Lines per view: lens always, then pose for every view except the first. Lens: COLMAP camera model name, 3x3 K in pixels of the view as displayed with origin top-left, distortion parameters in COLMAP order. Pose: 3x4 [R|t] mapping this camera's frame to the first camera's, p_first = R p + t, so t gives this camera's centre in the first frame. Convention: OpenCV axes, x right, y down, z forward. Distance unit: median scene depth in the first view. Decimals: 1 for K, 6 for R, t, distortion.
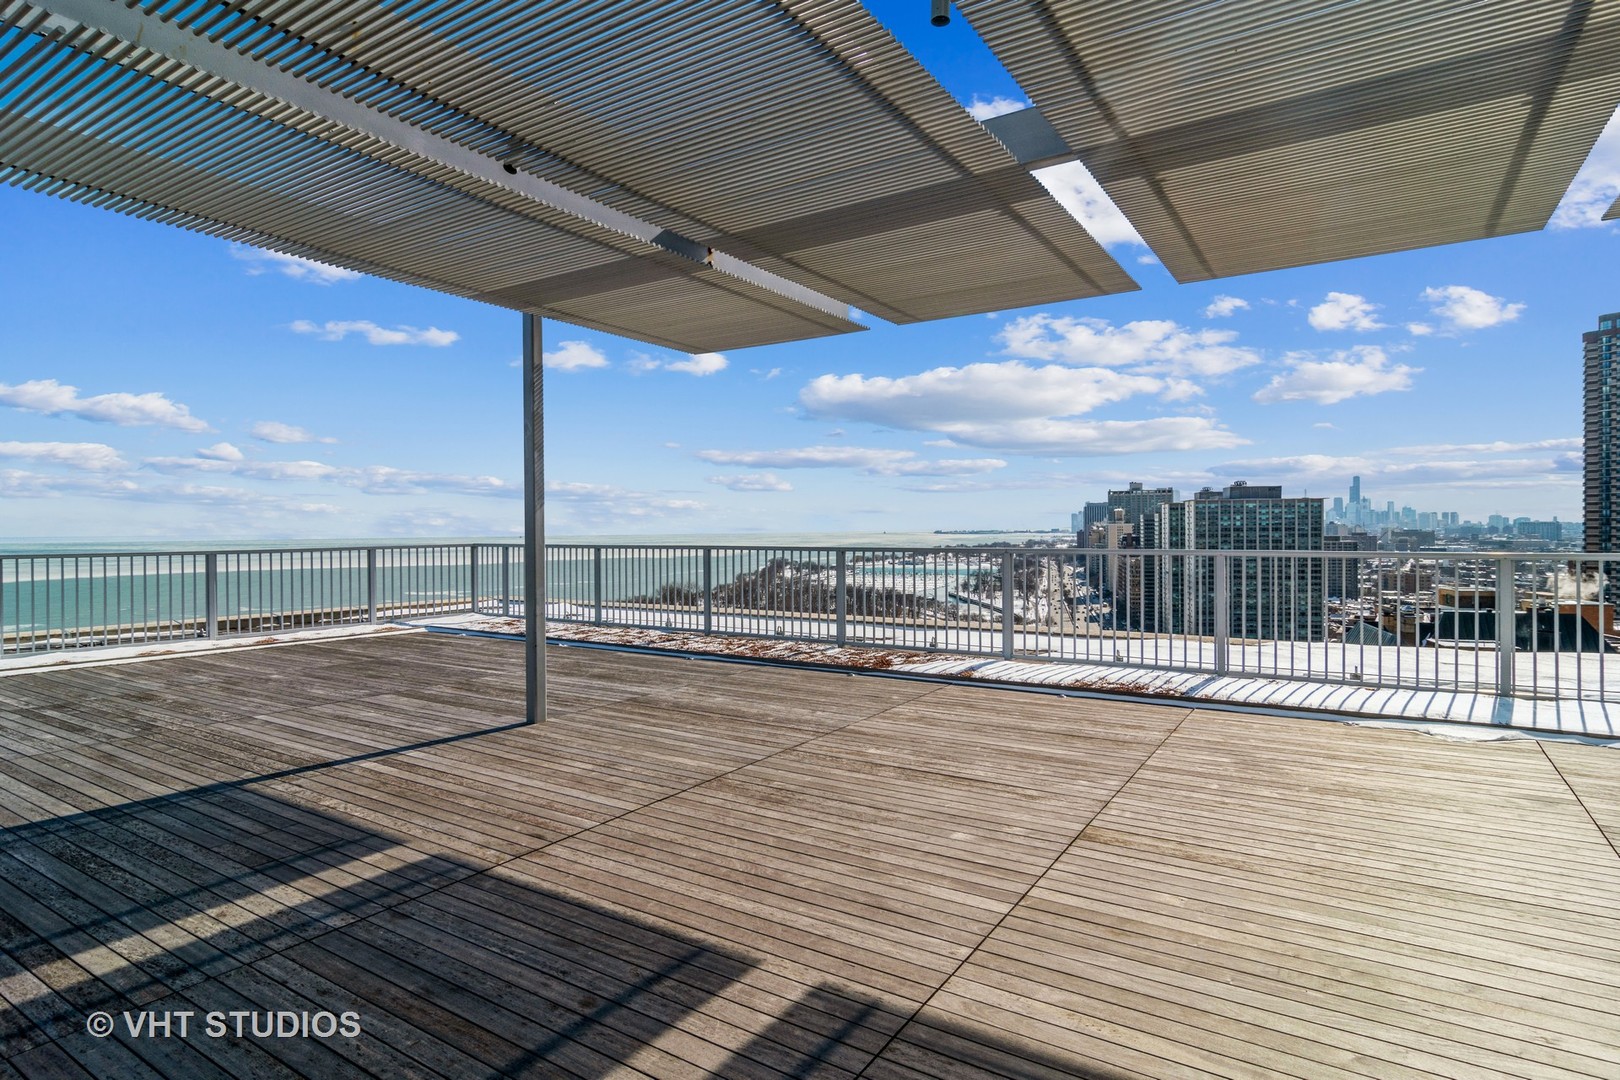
lens RADIAL K [[868.0, 0, 798.7], [0, 868.0, 544.5], [0, 0, 1]] dist [-0.002482, 0.003134]
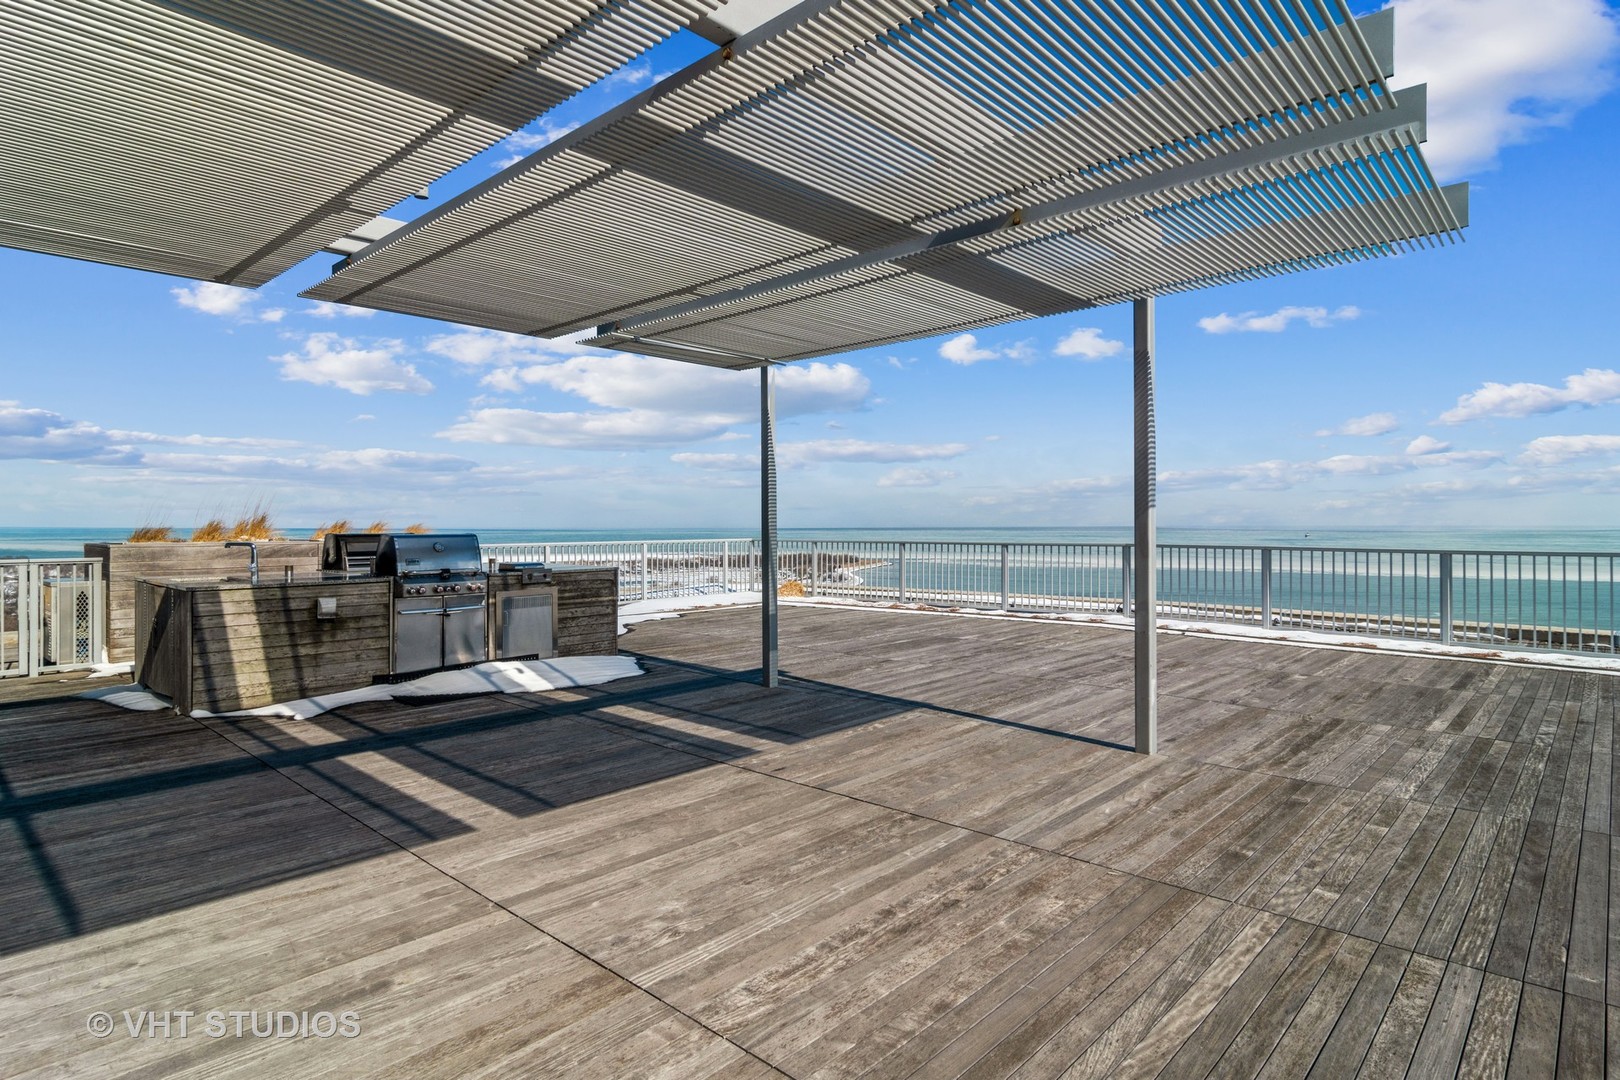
lens RADIAL K [[868.0, 0, 799.6], [0, 868.0, 523.5], [0, 0, 1]] dist [-0.002482, 0.003134]
pose [[-0.178125, 0.007171, -0.983982, 0.502309], [-0.015587, 0.999827, 0.010108, -0.026171], [0.983884, 0.017138, -0.177982, 0.636835]]
